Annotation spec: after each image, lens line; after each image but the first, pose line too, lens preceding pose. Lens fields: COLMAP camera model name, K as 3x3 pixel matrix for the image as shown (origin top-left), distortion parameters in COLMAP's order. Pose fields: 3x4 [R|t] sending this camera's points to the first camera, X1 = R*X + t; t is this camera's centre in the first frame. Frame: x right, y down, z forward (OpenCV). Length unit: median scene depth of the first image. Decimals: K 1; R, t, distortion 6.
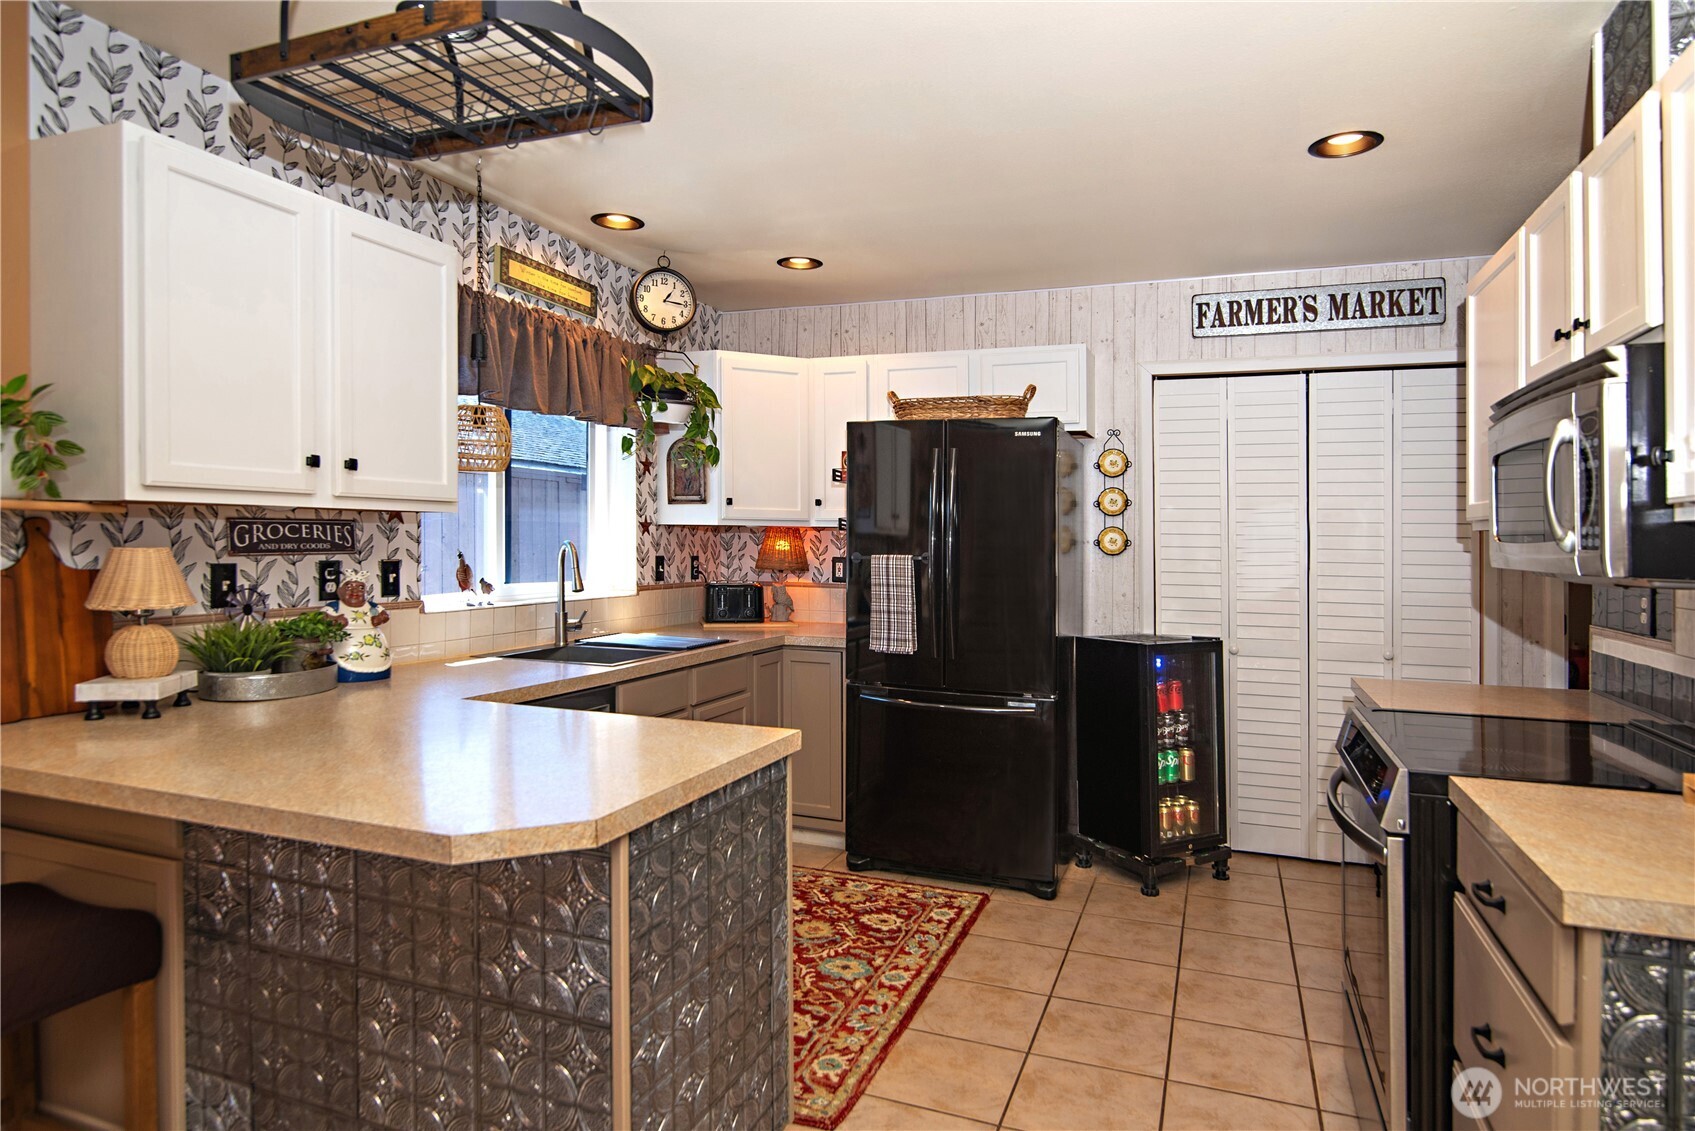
lens RADIAL K [[980.8, 0, 892.6], [0, 980.8, 608.0], [0, 0, 1]] dist [-0.003015, 0.000267]
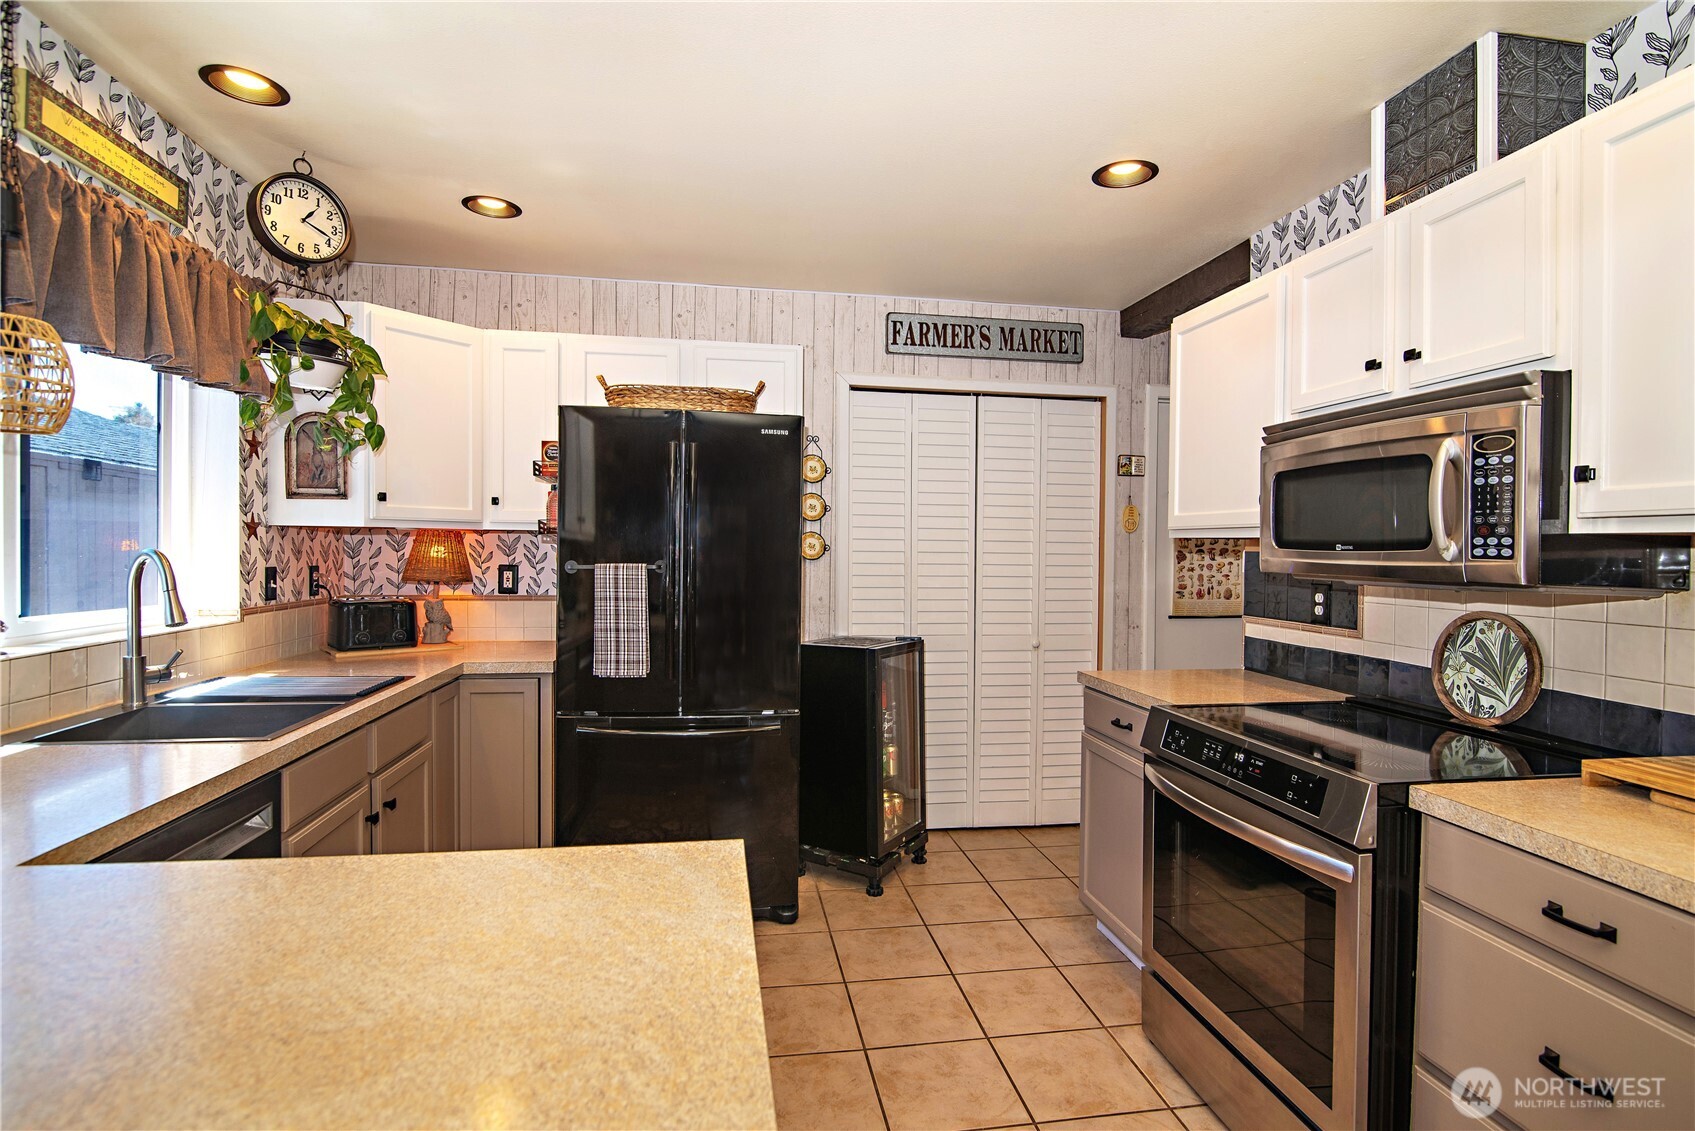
lens RADIAL K [[826.5, 0, 859.9], [0, 826.5, 581.5], [0, 0, 1]] dist [-0.018361, 0.001899]
pose [[0.876679, -0.022244, 0.480562, -0.160974], [0.032277, 0.999399, -0.012623, -0.022047], [-0.479993, 0.026577, 0.876870, 0.263033]]
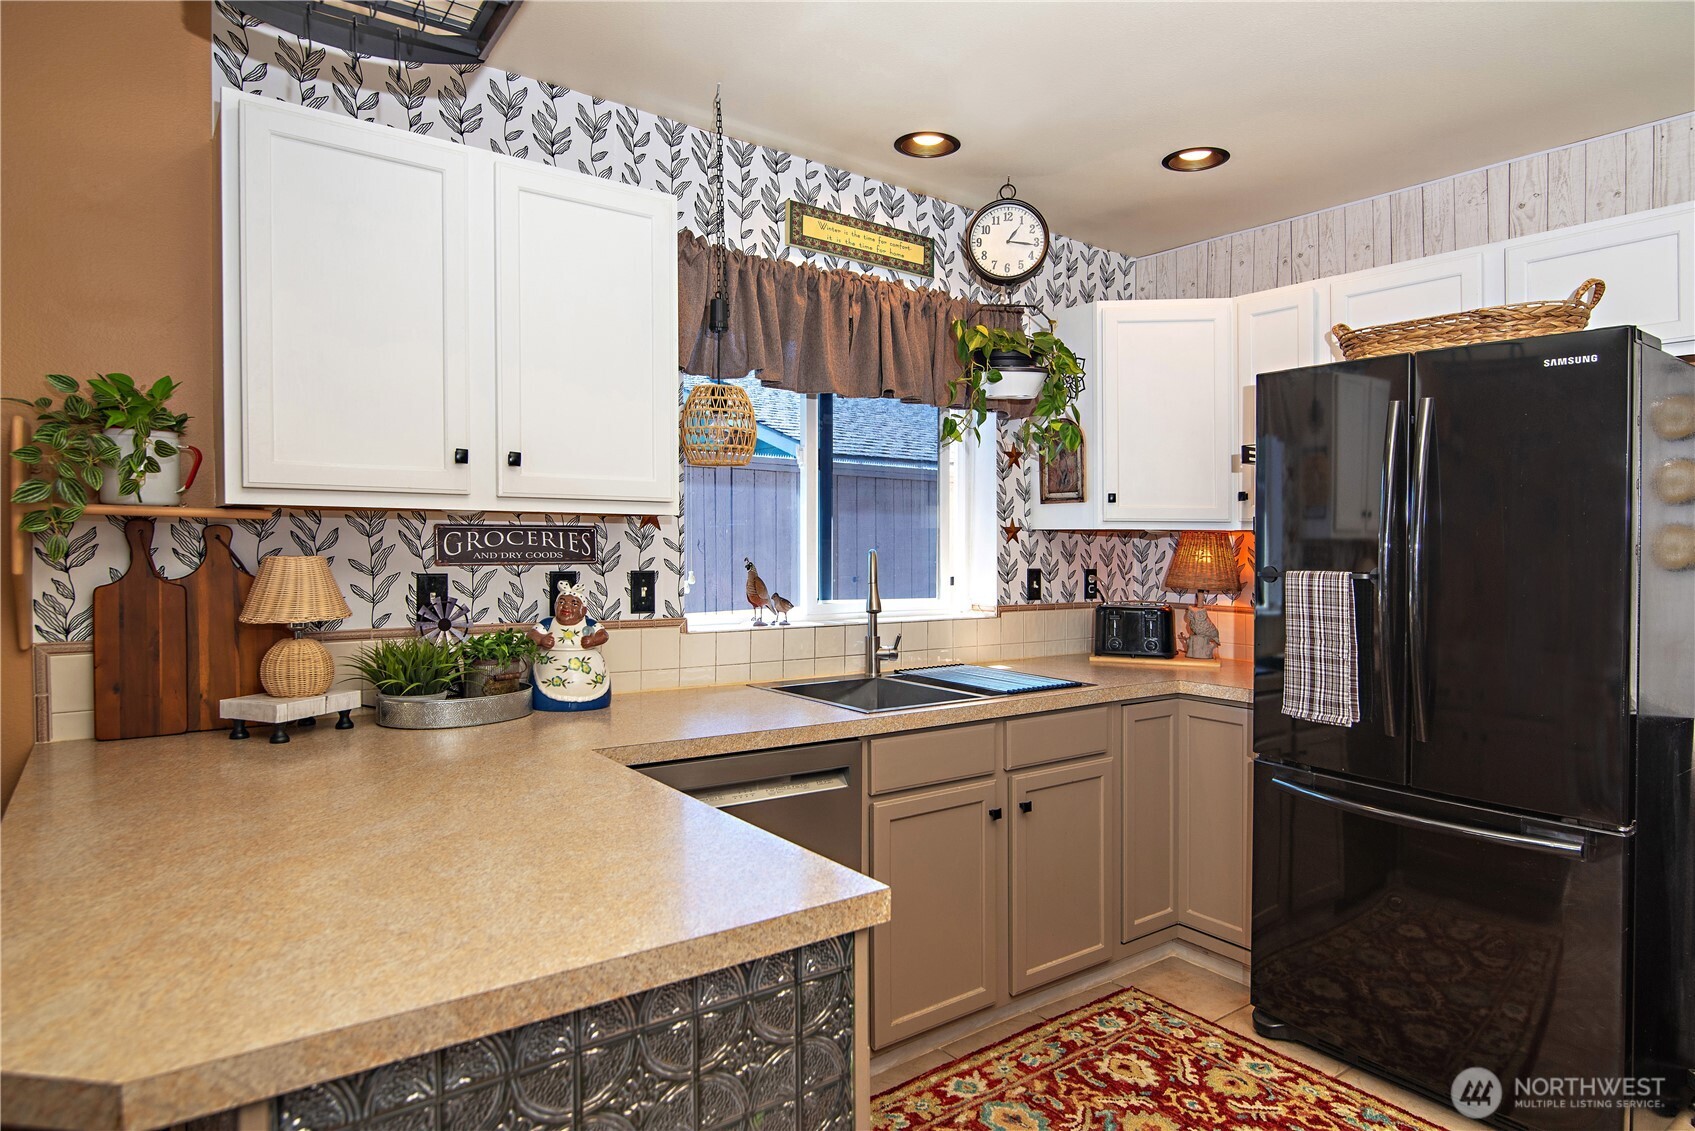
lens RADIAL K [[980.4, 0, 877.0], [0, 980.4, 587.7], [0, 0, 1]] dist [-0.009112, -0.001602]
pose [[0.830844, 0.020289, -0.556135, 0.113991], [-0.037850, 0.999081, -0.020097, -0.018749], [0.555216, 0.037747, 0.830849, 0.295352]]
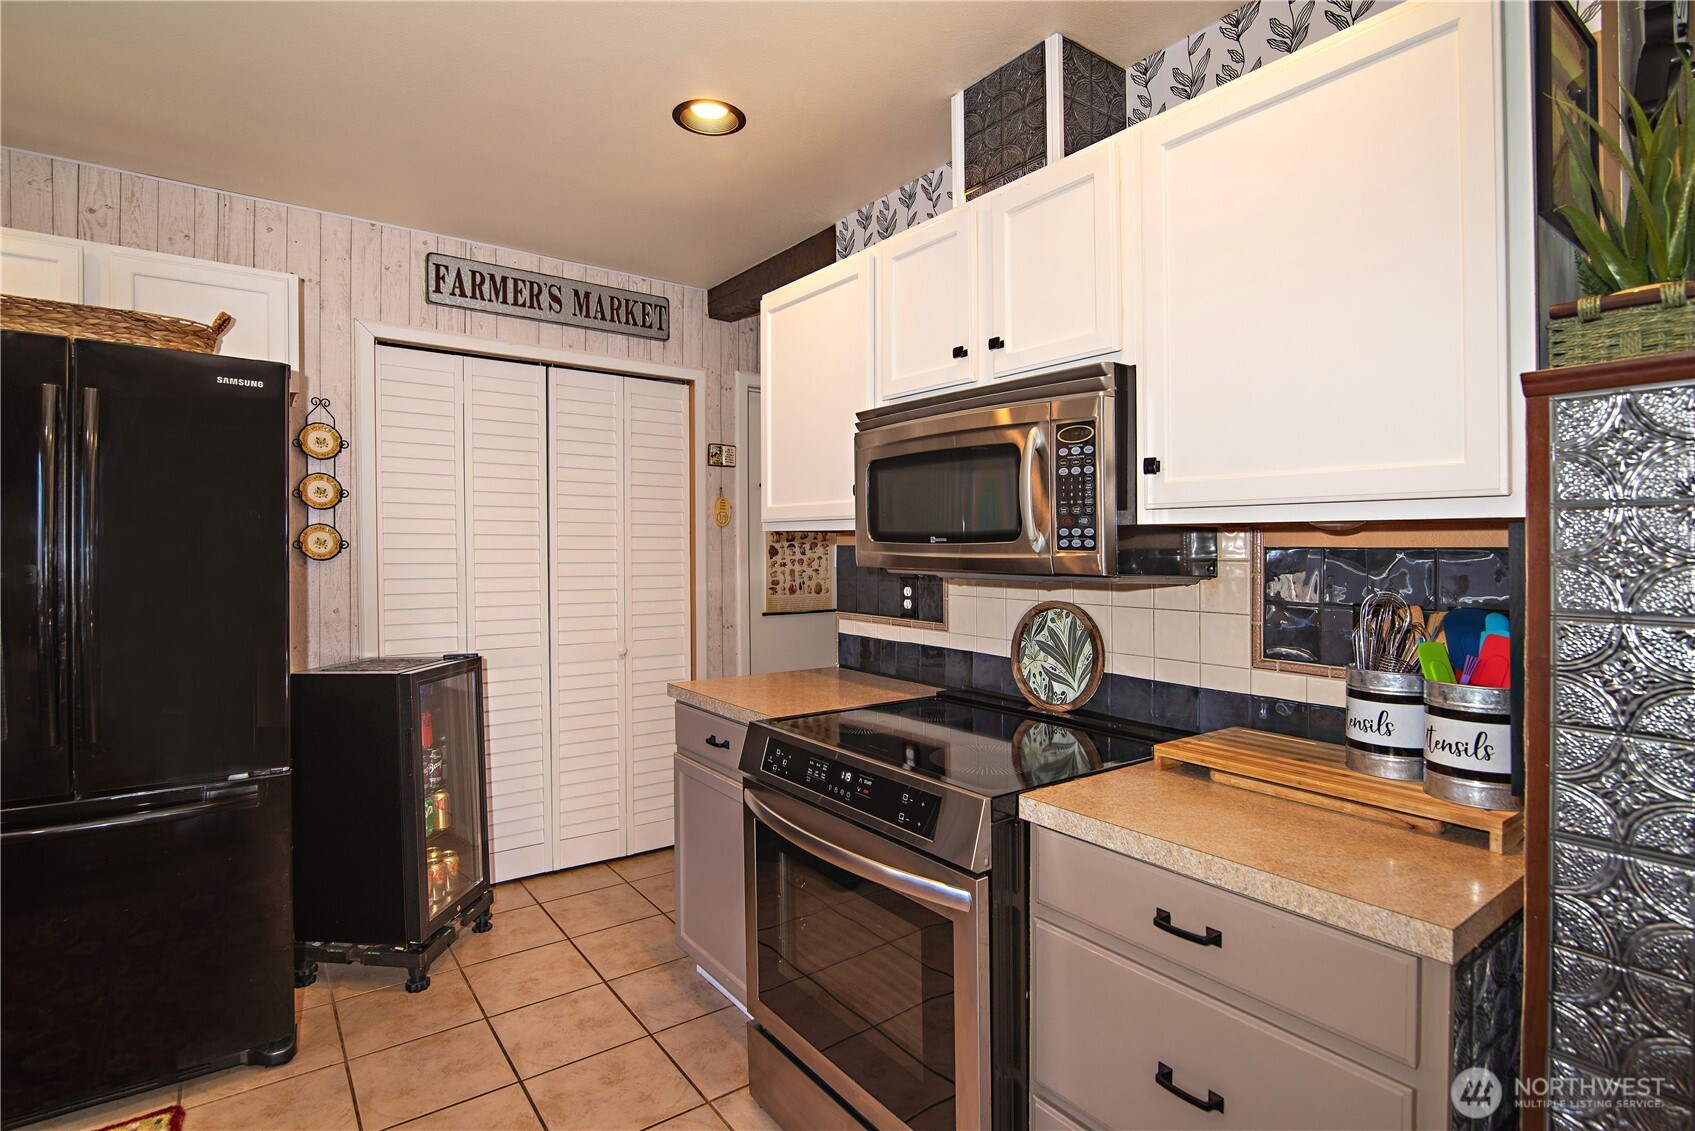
lens RADIAL K [[826.4, 0, 850.1], [0, 826.4, 555.4], [0, 0, 1]] dist [-0.020837, 0.001011]
pose [[0.564187, -0.018187, 0.825447, -0.081833], [0.058751, 0.998107, -0.018165, -0.025014], [-0.823554, 0.058745, 0.564188, 0.336578]]
